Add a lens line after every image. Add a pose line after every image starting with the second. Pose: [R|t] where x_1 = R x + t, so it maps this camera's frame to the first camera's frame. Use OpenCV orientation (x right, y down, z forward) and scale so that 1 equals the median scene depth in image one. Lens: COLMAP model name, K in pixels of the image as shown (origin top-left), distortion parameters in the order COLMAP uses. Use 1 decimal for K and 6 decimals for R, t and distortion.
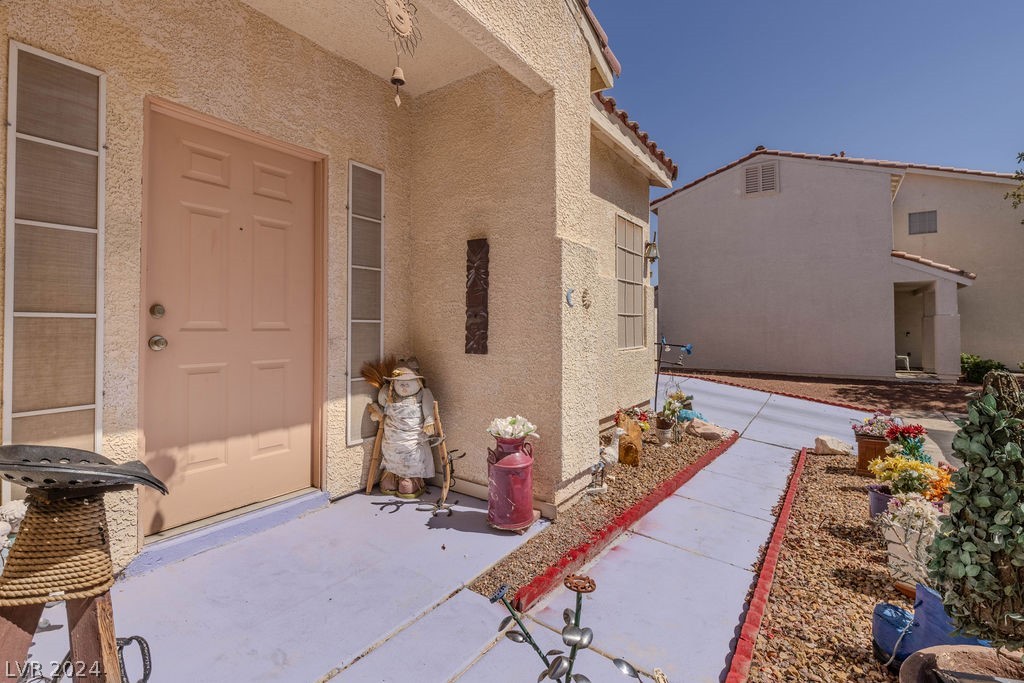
lens RADIAL K [[477.3, 0, 509.8], [0, 477.3, 331.4], [0, 0, 1]] dist [0.005278, -0.001154]
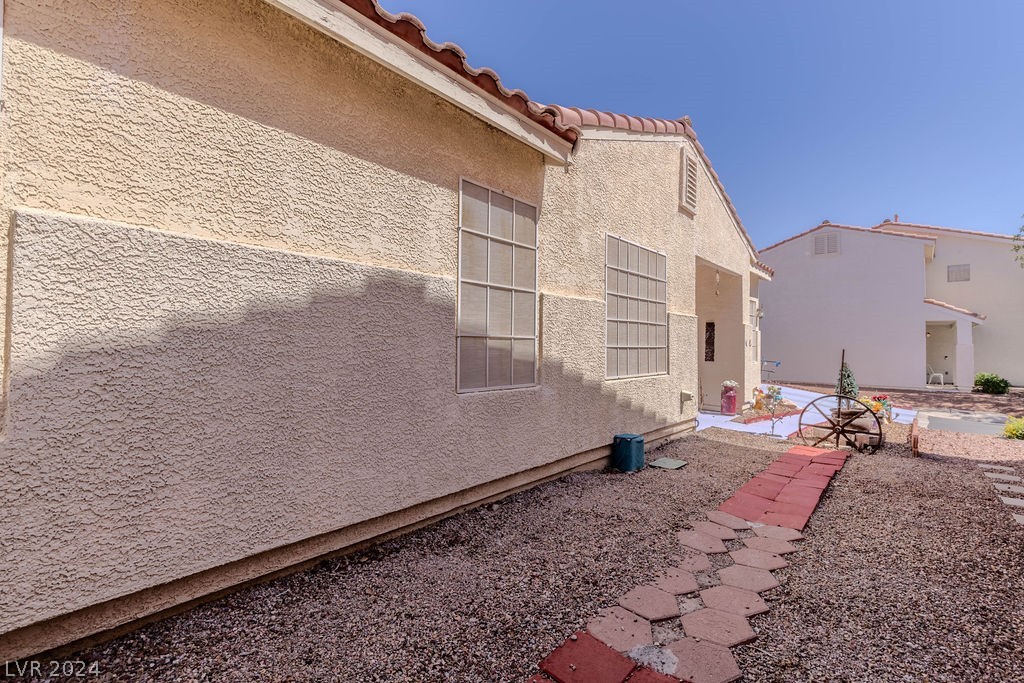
lens RADIAL K [[477.3, 0, 514.4], [0, 477.3, 347.9], [0, 0, 1]] dist [0.005278, -0.001154]
pose [[0.993970, 0.010338, -0.109162, -0.250911], [-0.011068, 0.999920, -0.006084, -0.001328], [0.109091, 0.007255, 0.994005, -0.544406]]
